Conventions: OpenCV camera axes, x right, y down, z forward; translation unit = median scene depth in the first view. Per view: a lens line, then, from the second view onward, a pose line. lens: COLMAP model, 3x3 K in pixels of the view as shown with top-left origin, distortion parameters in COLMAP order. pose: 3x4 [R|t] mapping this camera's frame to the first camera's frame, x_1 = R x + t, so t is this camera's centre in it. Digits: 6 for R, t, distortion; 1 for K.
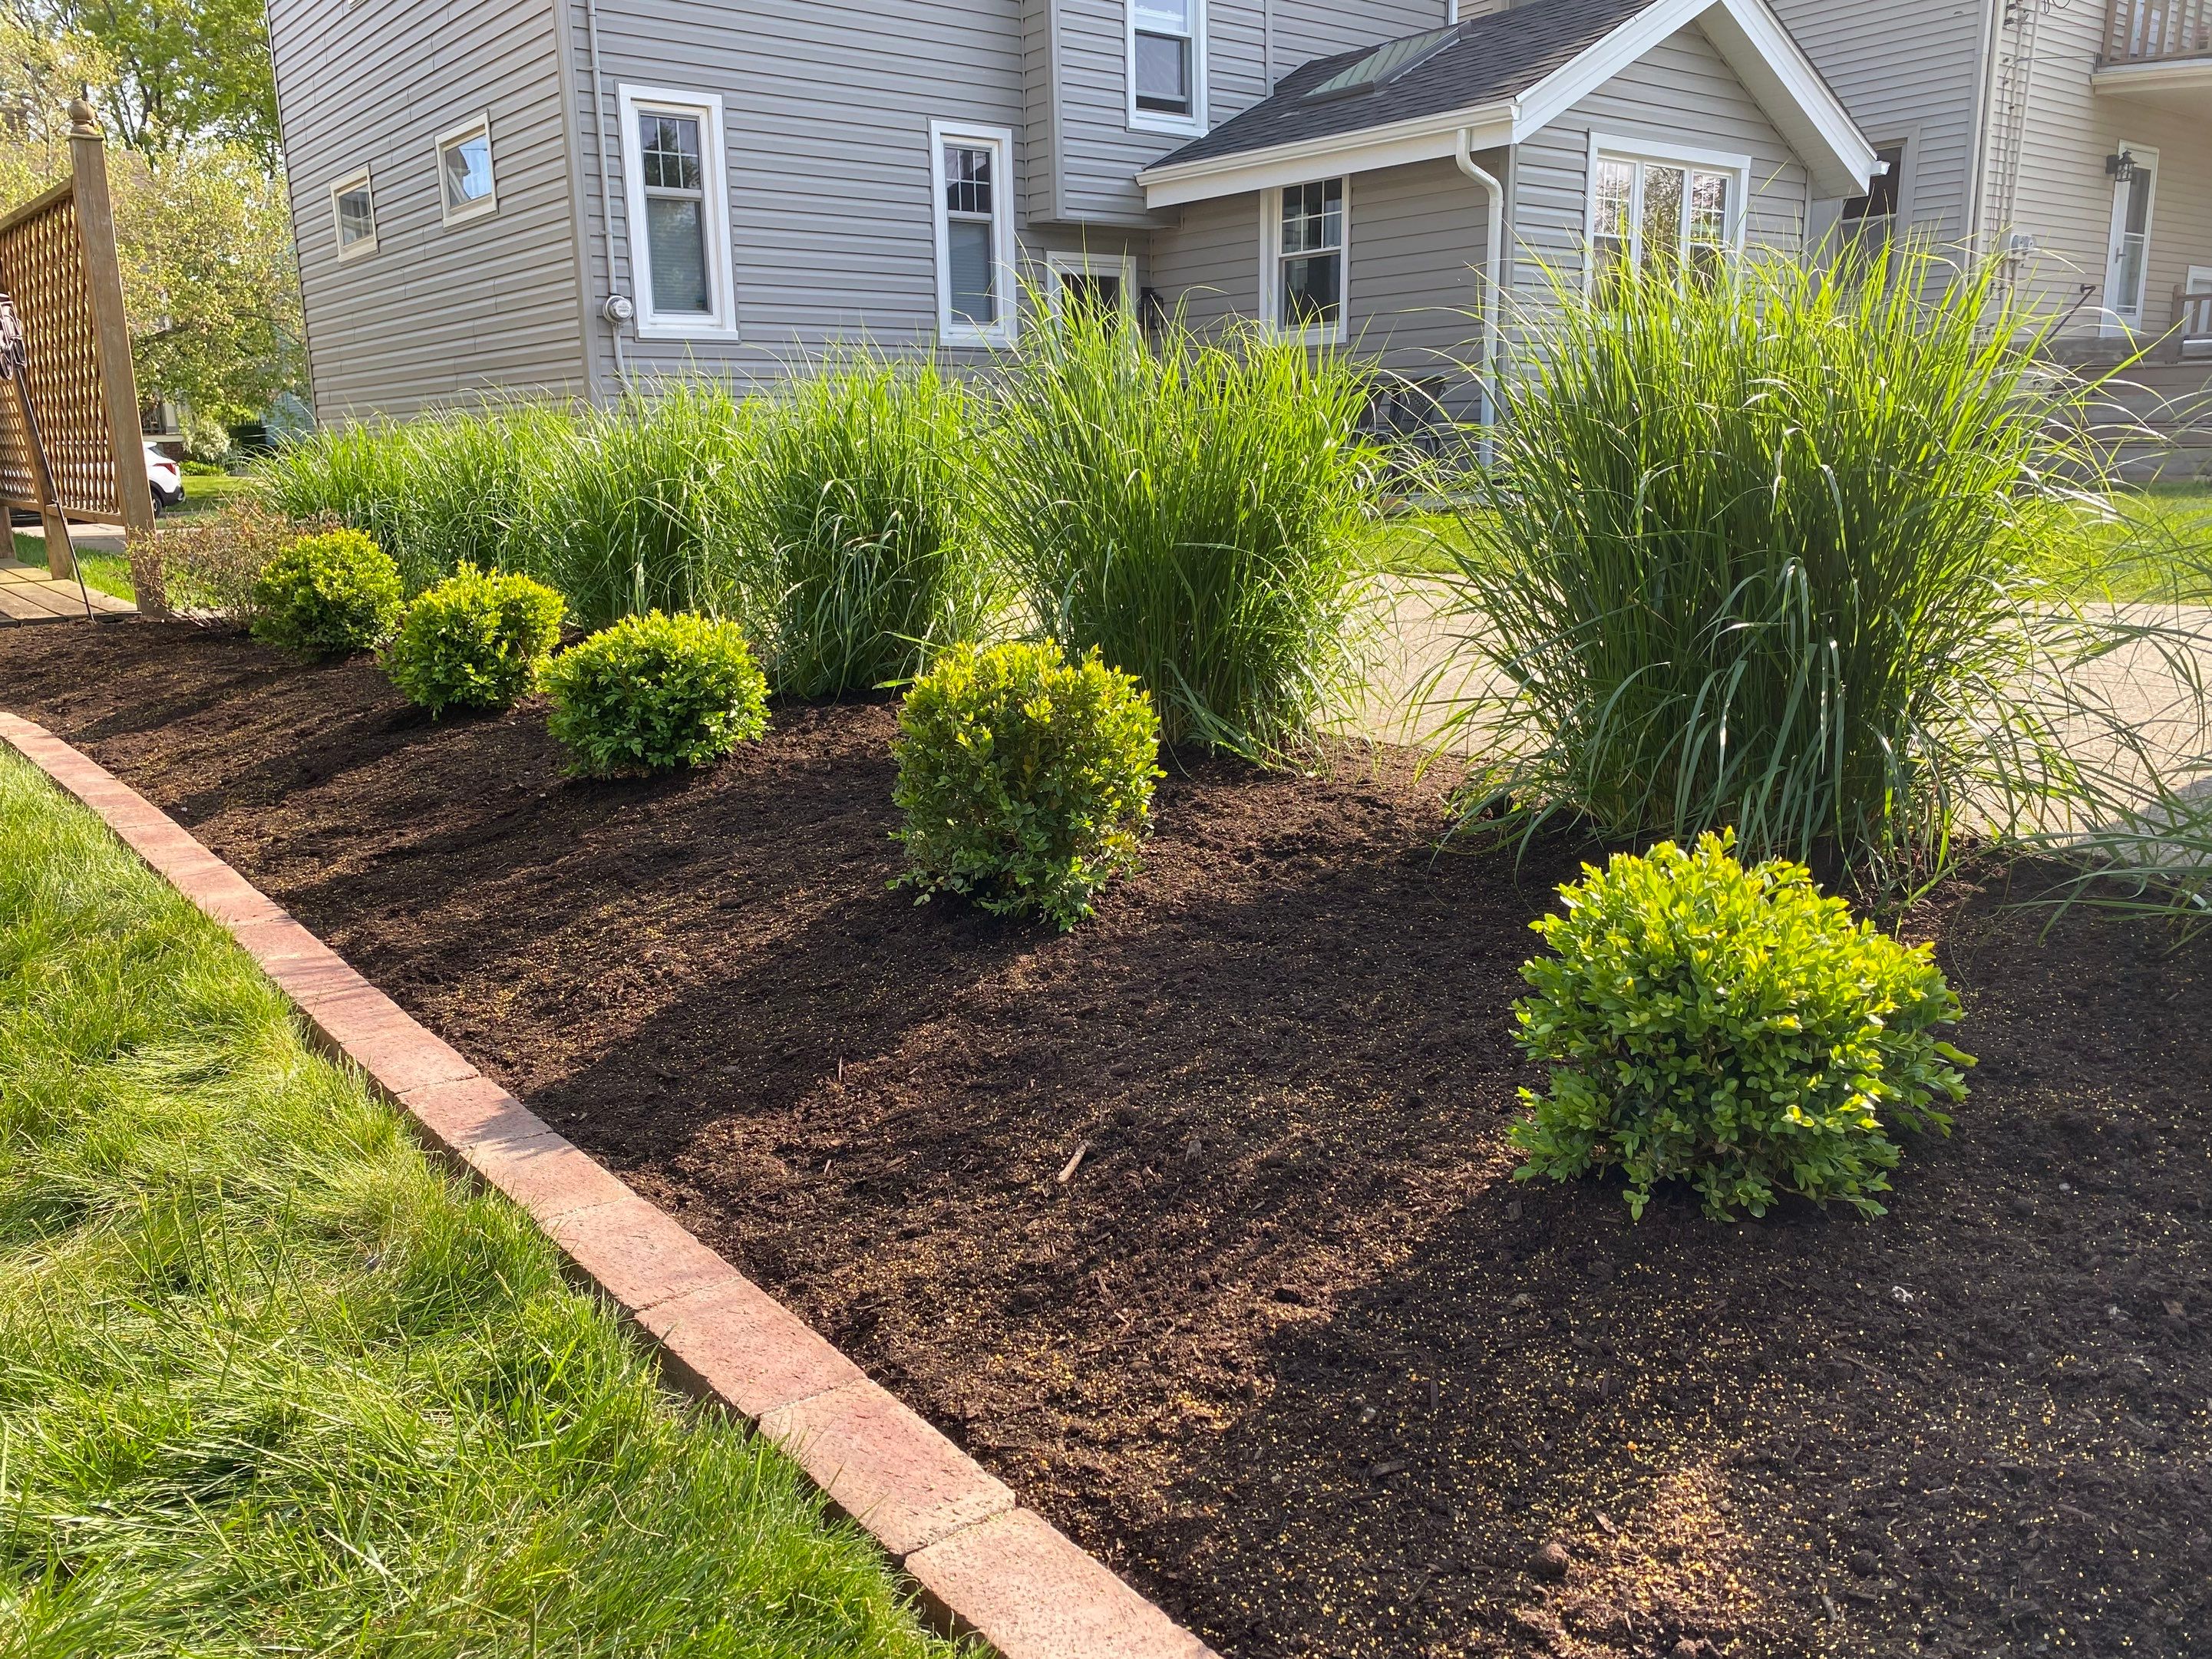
lens RADIAL K [[1691.4, 0, 1097.2], [0, 1691.4, 834.7], [0, 0, 1]] dist [0.026746, -0.058098]
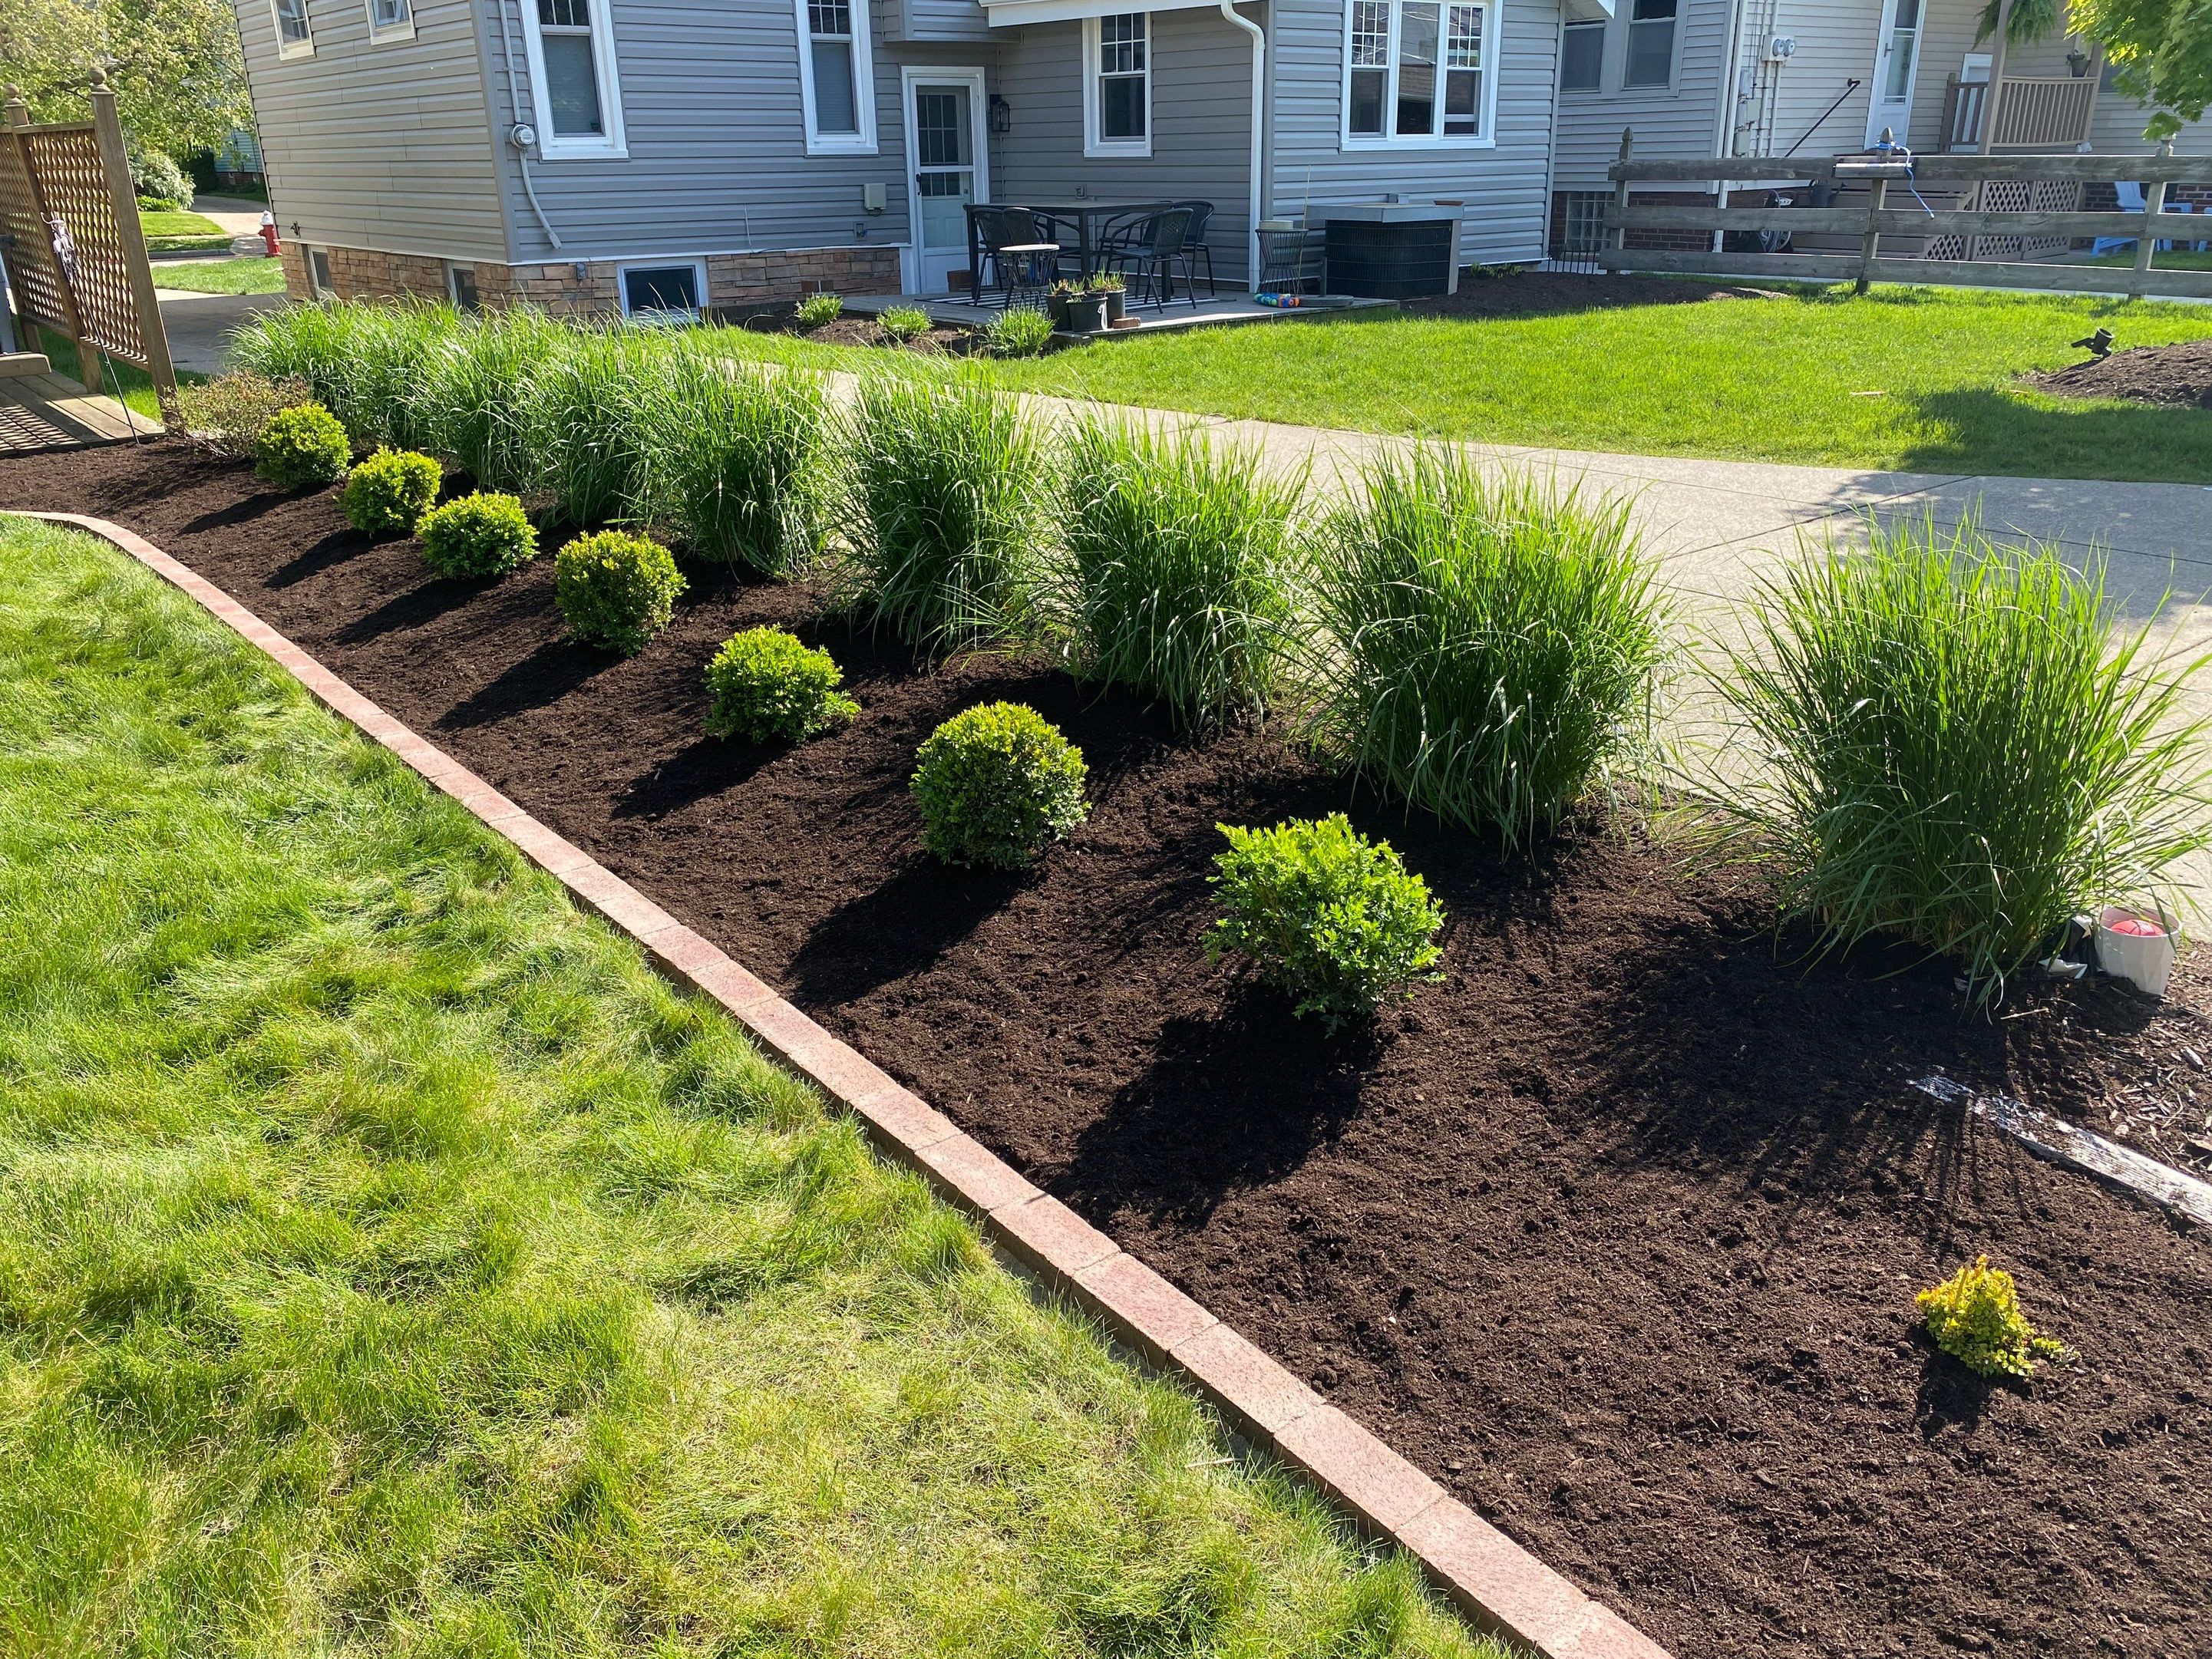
lens RADIAL K [[1685.3, 0, 1116.9], [0, 1685.3, 831.4], [0, 0, 1]] dist [0.006907, -0.002947]
pose [[0.999864, -0.002373, 0.016336, 0.205745], [-0.000225, 0.987564, 0.157216, -0.023966], [-0.016506, -0.157198, 0.987429, -0.459213]]
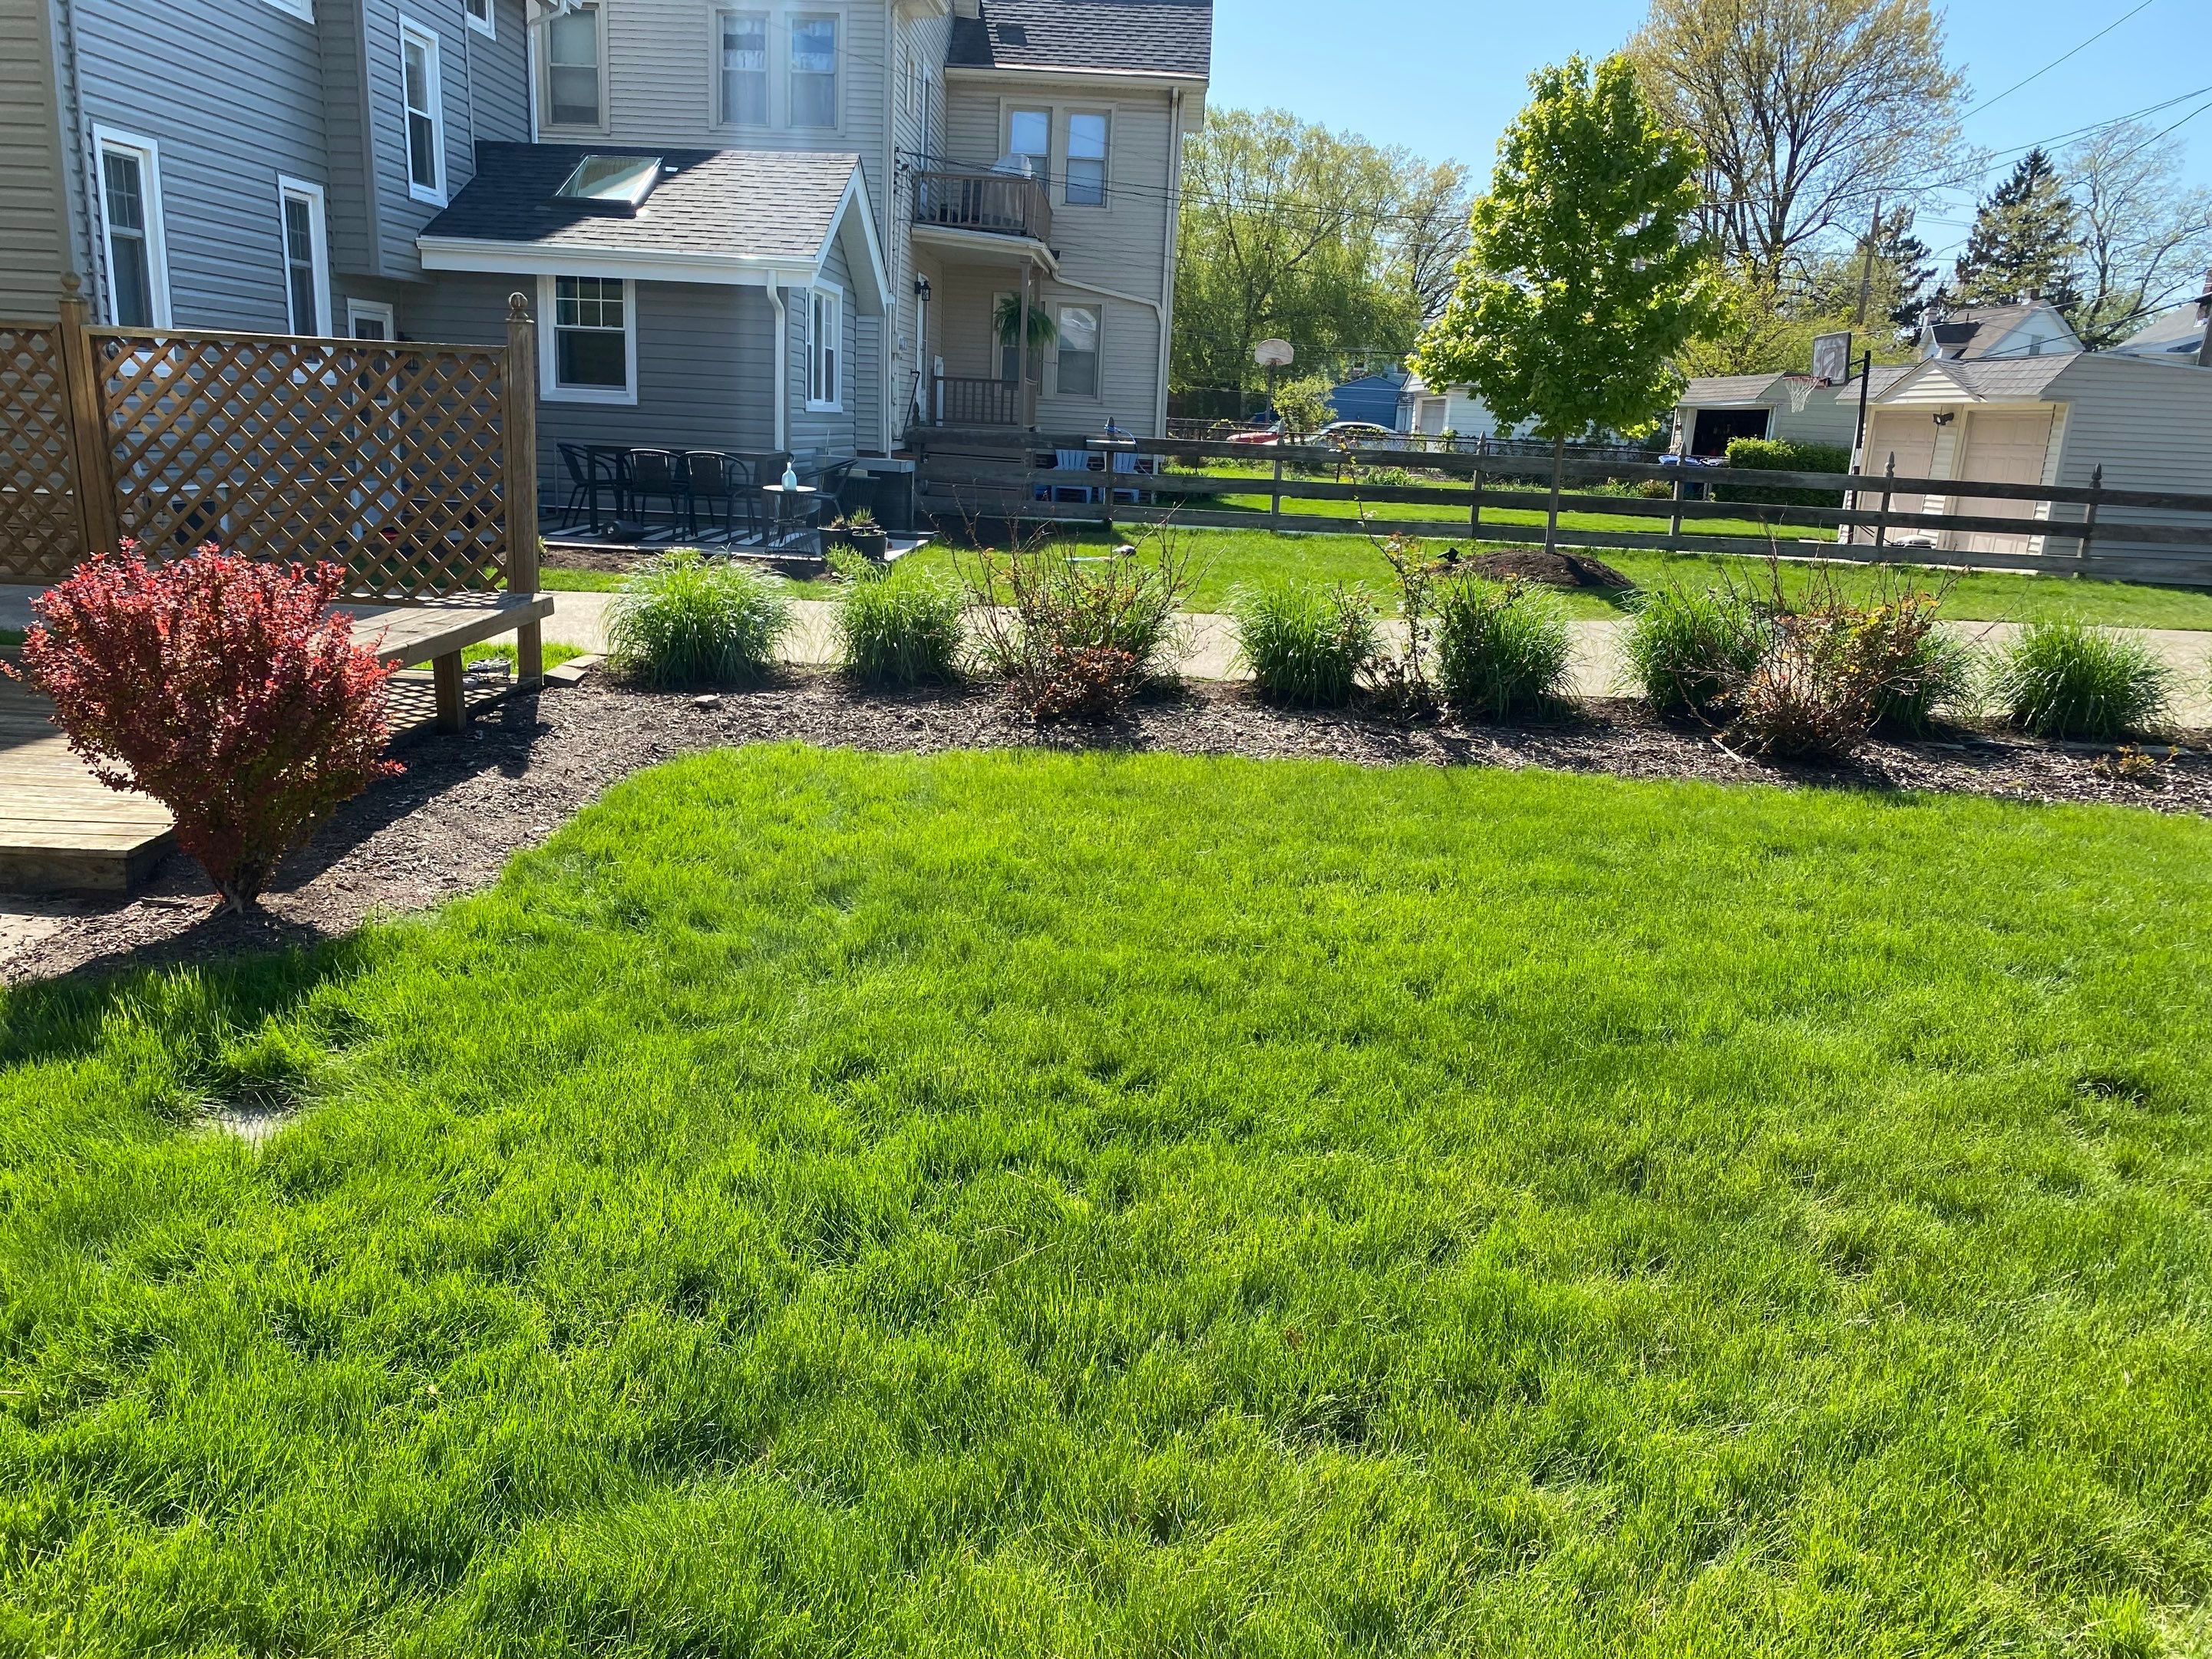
lens RADIAL K [[1691.4, 0, 1097.2], [0, 1691.4, 834.7], [0, 0, 1]] dist [0.026746, -0.058098]
pose [[0.640794, -0.133930, 0.755941, -1.272875], [0.113647, 0.990365, 0.079127, -0.062307], [-0.759255, 0.035206, 0.649840, -0.163107]]
